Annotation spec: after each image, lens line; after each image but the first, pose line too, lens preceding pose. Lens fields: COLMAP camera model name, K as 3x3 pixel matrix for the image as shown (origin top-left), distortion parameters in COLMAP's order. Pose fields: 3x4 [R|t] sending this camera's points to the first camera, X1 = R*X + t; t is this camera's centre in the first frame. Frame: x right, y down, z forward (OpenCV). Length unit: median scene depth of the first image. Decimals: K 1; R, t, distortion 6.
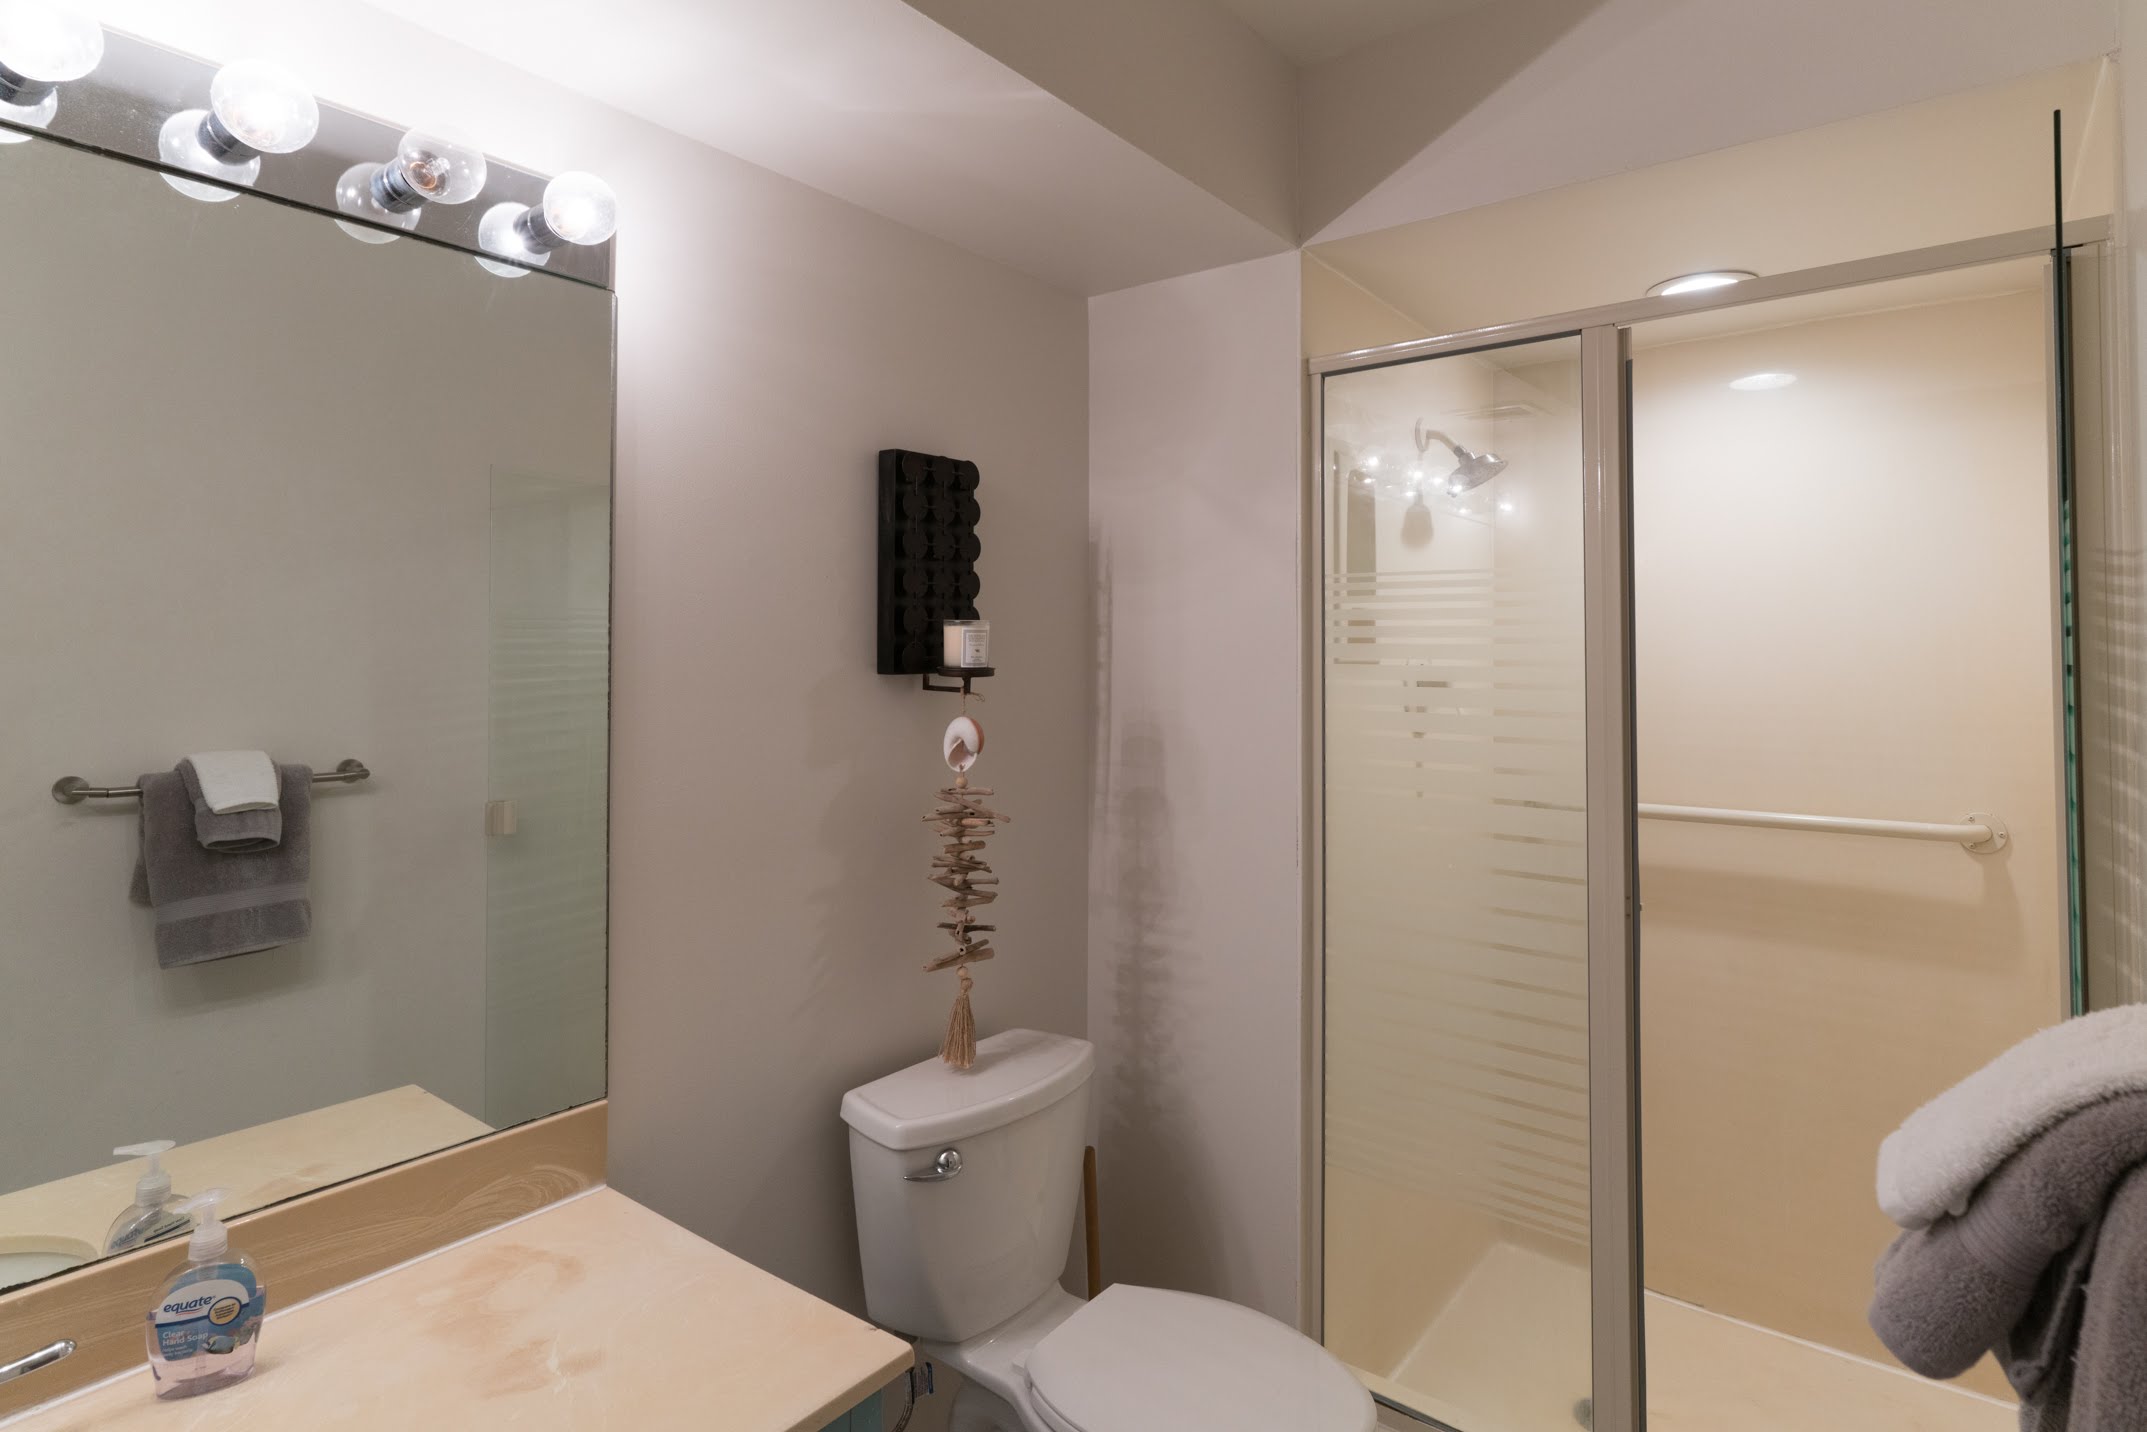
lens RADIAL K [[1138.3, 0, 1082.3], [0, 1138.3, 632.1], [0, 0, 1]] dist [0.003074, 0.000915]
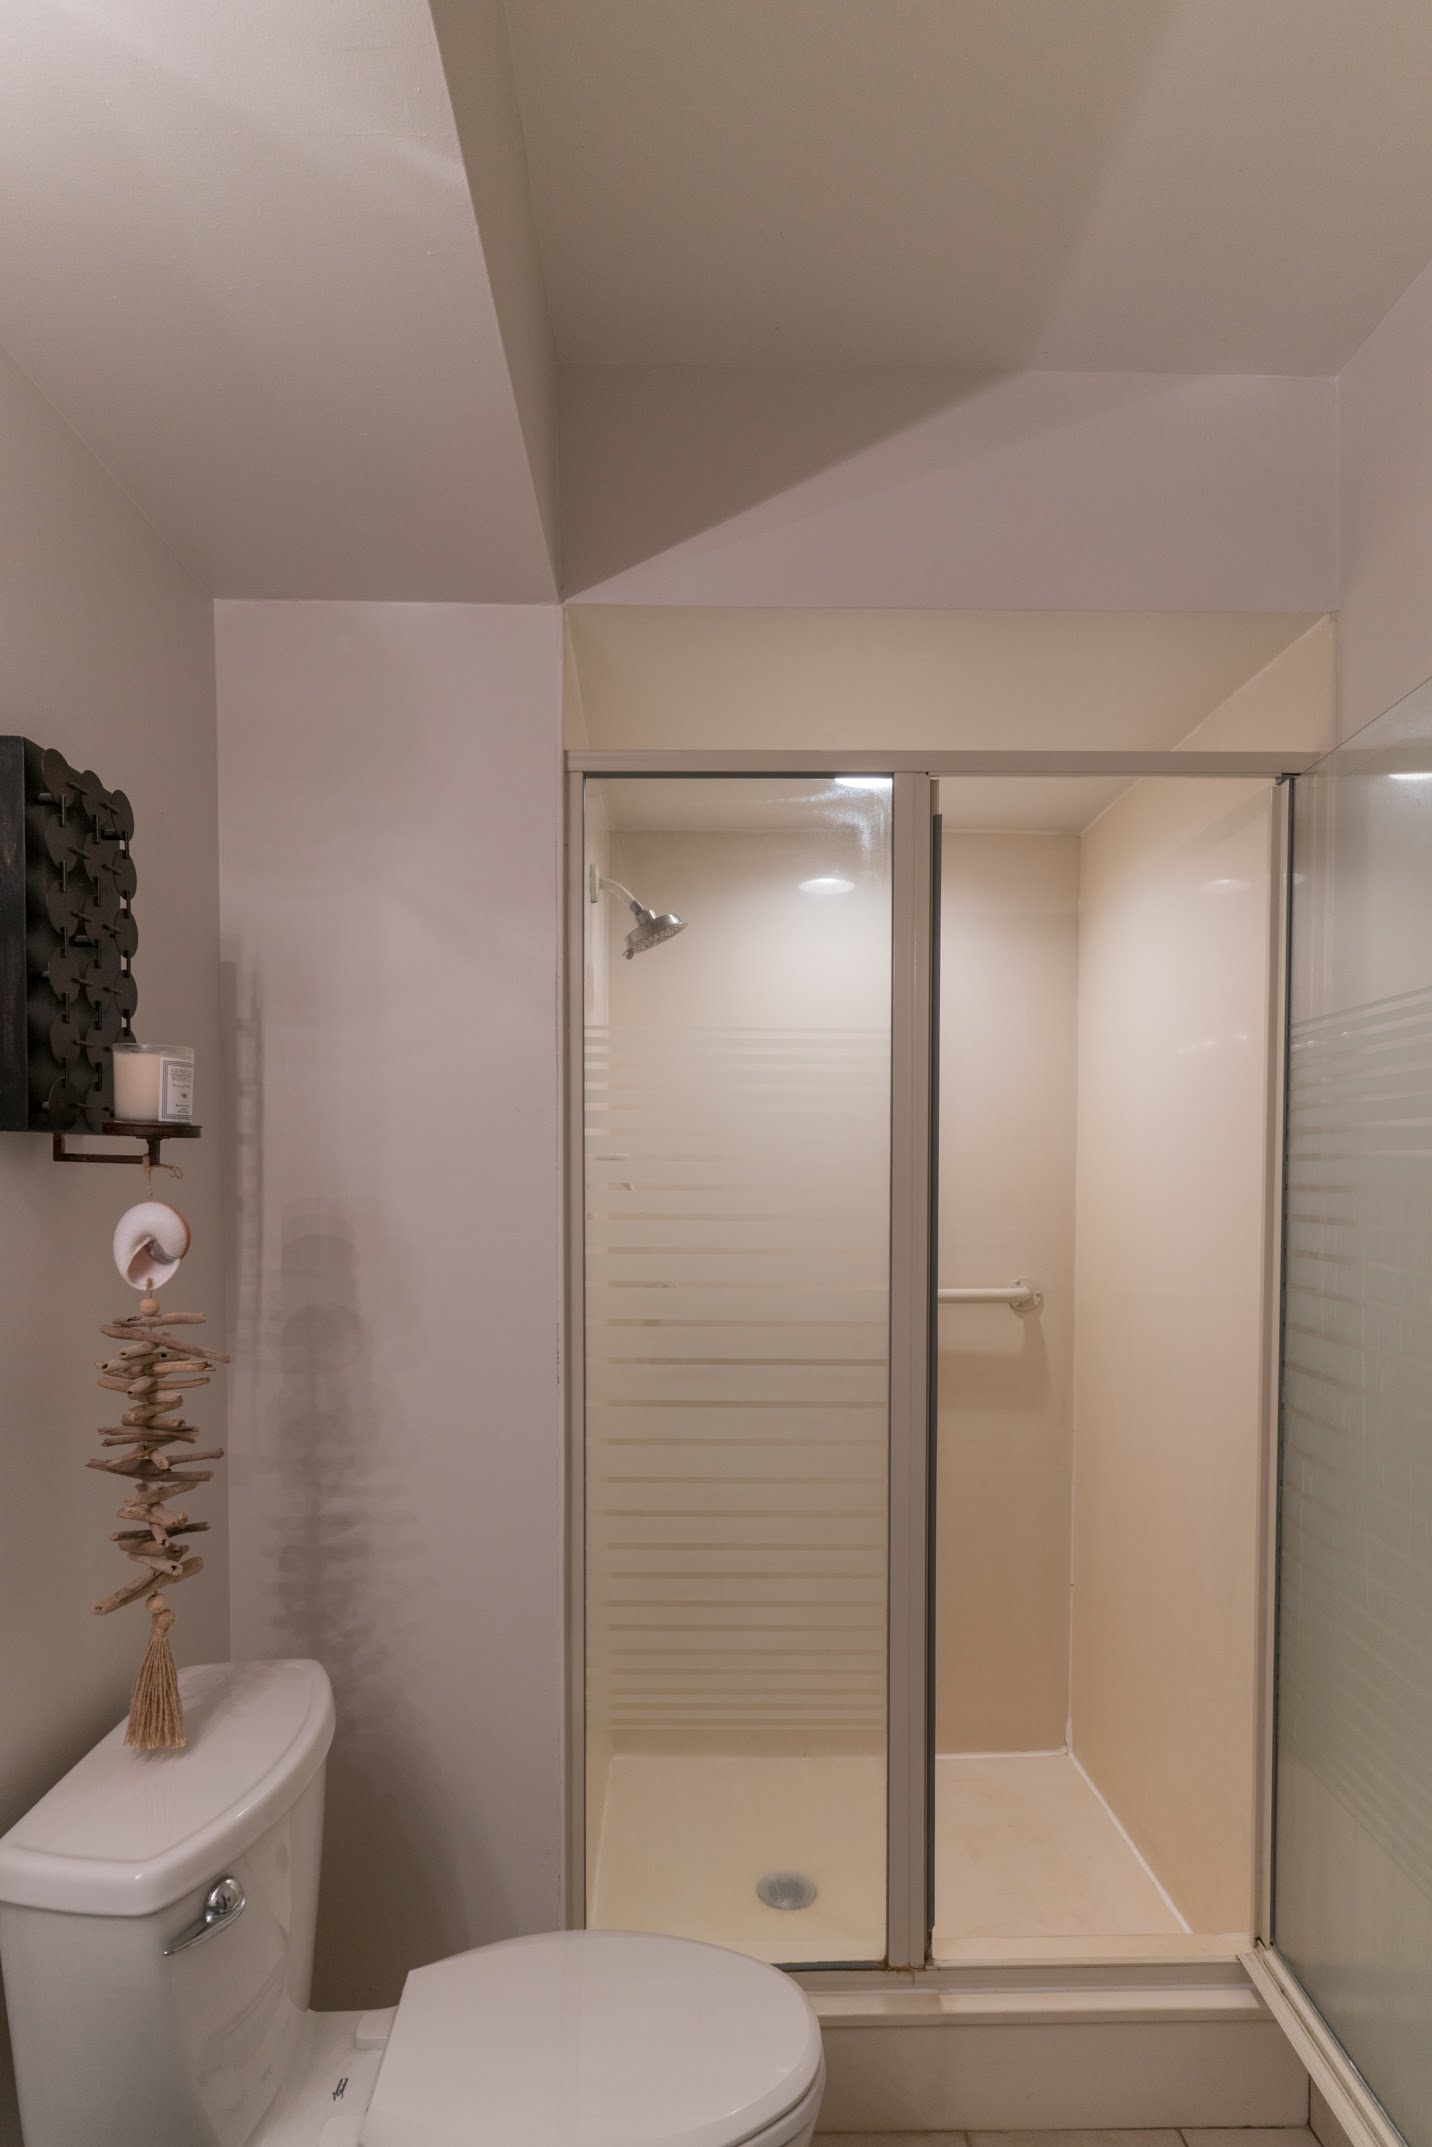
lens RADIAL K [[1173.2, 0, 714.0], [0, 1173.2, 1230.3], [0, 0, 1]] dist [-0.012335, 0.015072]
pose [[0.777598, -0.028117, 0.628133, -0.249885], [-0.014600, 0.997923, 0.062744, 0.042209], [-0.628592, -0.057960, 0.775572, 0.287907]]
